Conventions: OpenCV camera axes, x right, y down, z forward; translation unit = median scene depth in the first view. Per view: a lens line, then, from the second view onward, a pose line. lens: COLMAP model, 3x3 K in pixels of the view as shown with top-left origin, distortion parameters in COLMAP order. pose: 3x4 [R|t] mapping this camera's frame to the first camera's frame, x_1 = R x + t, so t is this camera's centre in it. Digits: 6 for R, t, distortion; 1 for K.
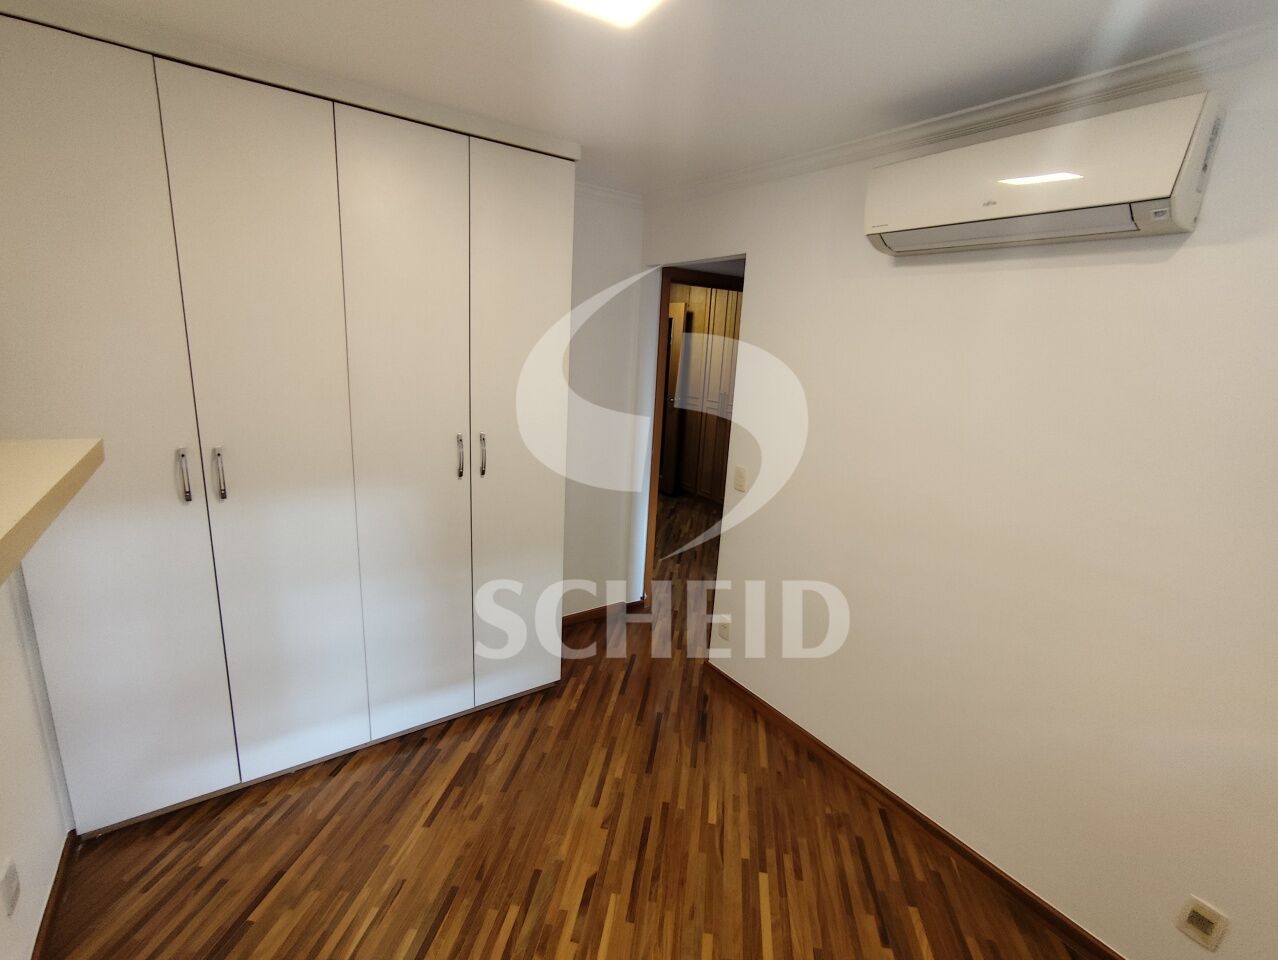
lens RADIAL K [[576.3, 0, 639.0], [0, 576.3, 480.0], [0, 0, 1]] dist [0.000427, 0.000152]
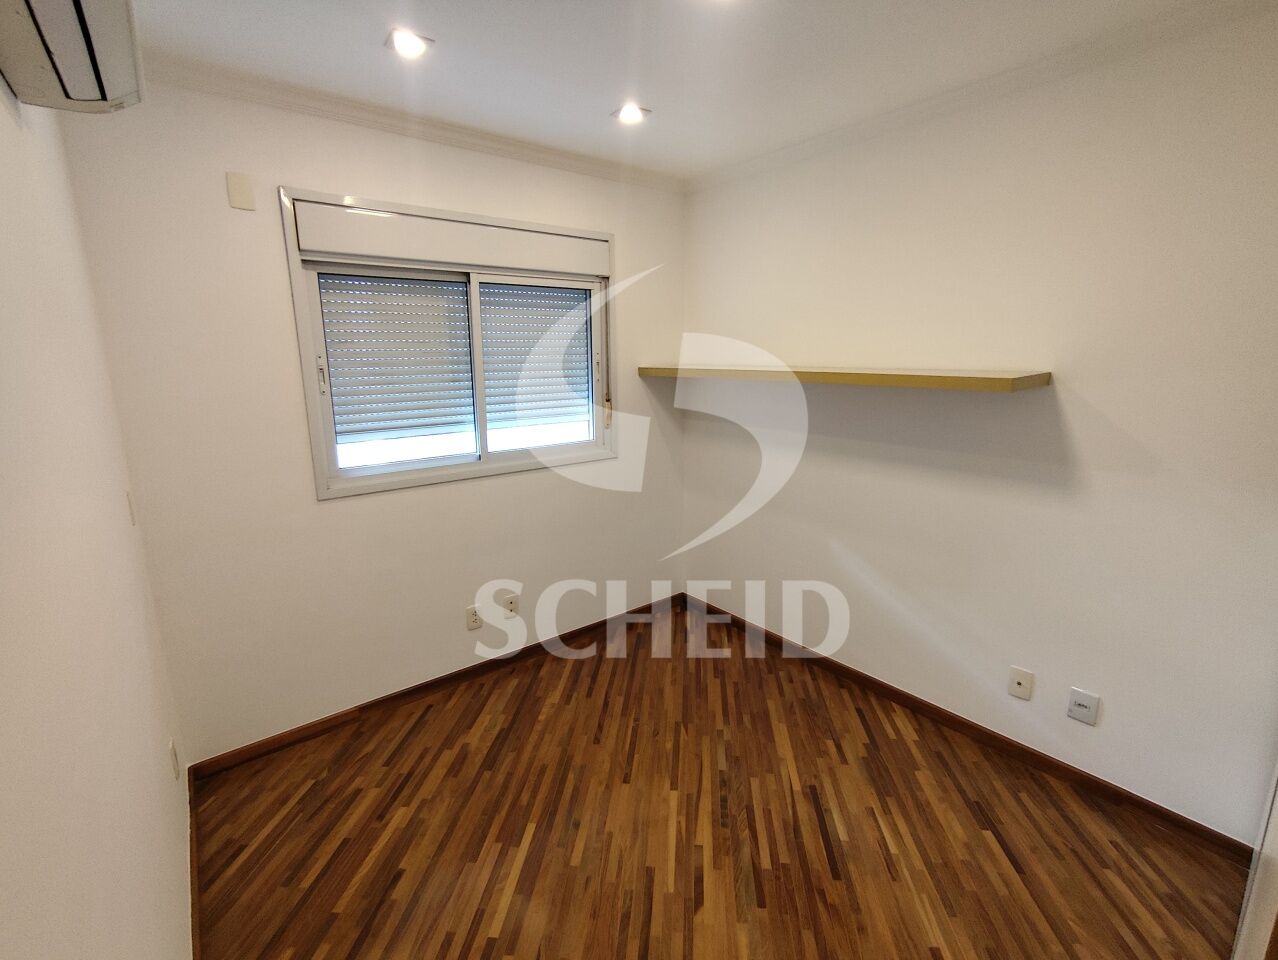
lens RADIAL K [[576.3, 0, 639.0], [0, 576.3, 480.0], [0, 0, 1]] dist [0.000427, 0.000152]
pose [[-0.997215, -0.031793, -0.067464, 0.092763], [-0.058260, 0.896827, 0.438529, -0.283165], [0.046562, 0.441238, -0.896181, 1.573173]]
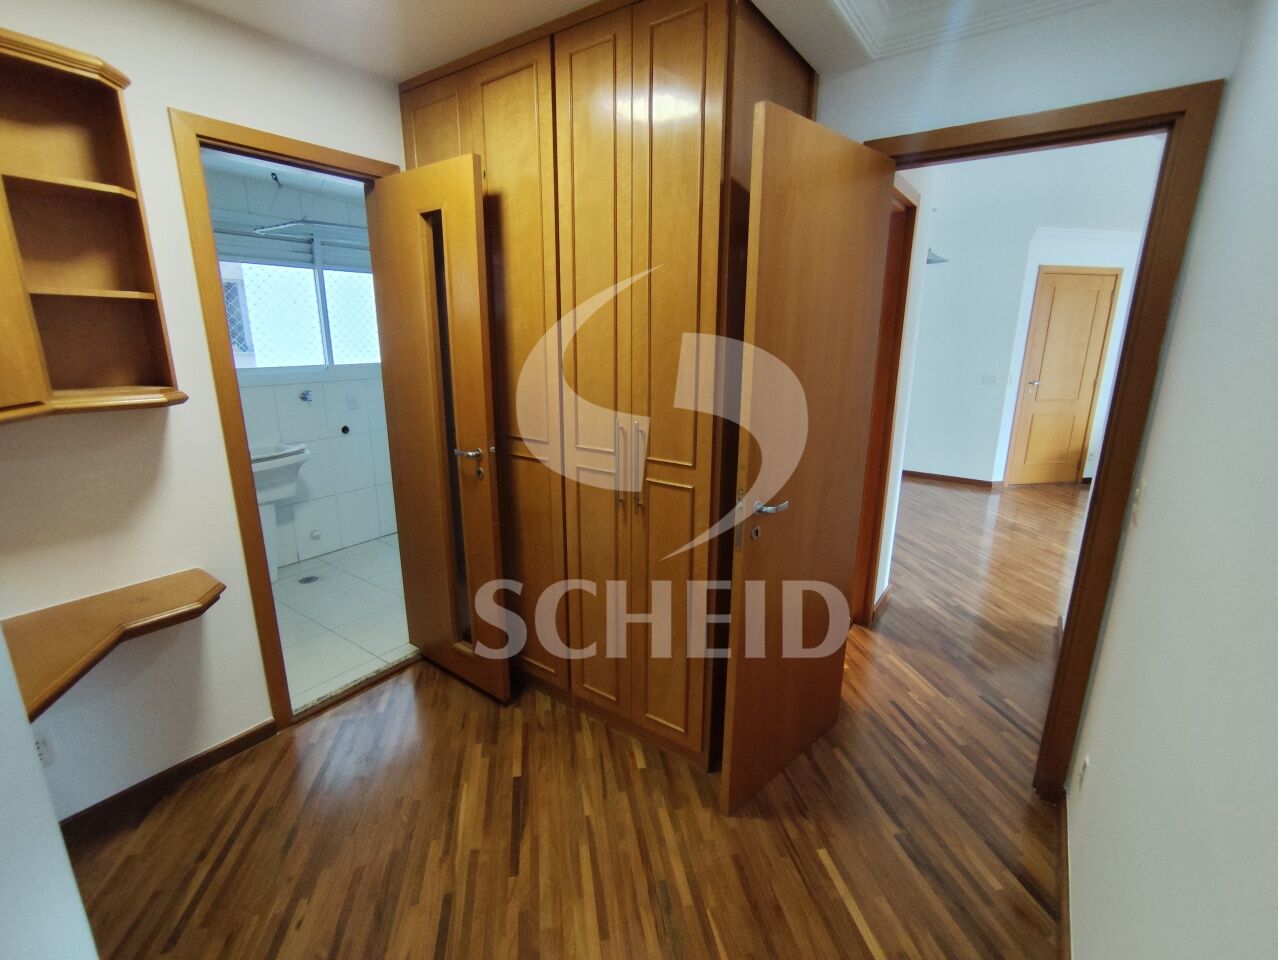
lens RADIAL K [[576.3, 0, 639.0], [0, 576.3, 480.0], [0, 0, 1]] dist [0.000427, 0.000152]
pose [[0.940607, -0.130973, 0.313216, 0.011956], [0.122551, 0.991371, 0.046520, -0.036695], [-0.316606, -0.005372, 0.948542, 0.185875]]
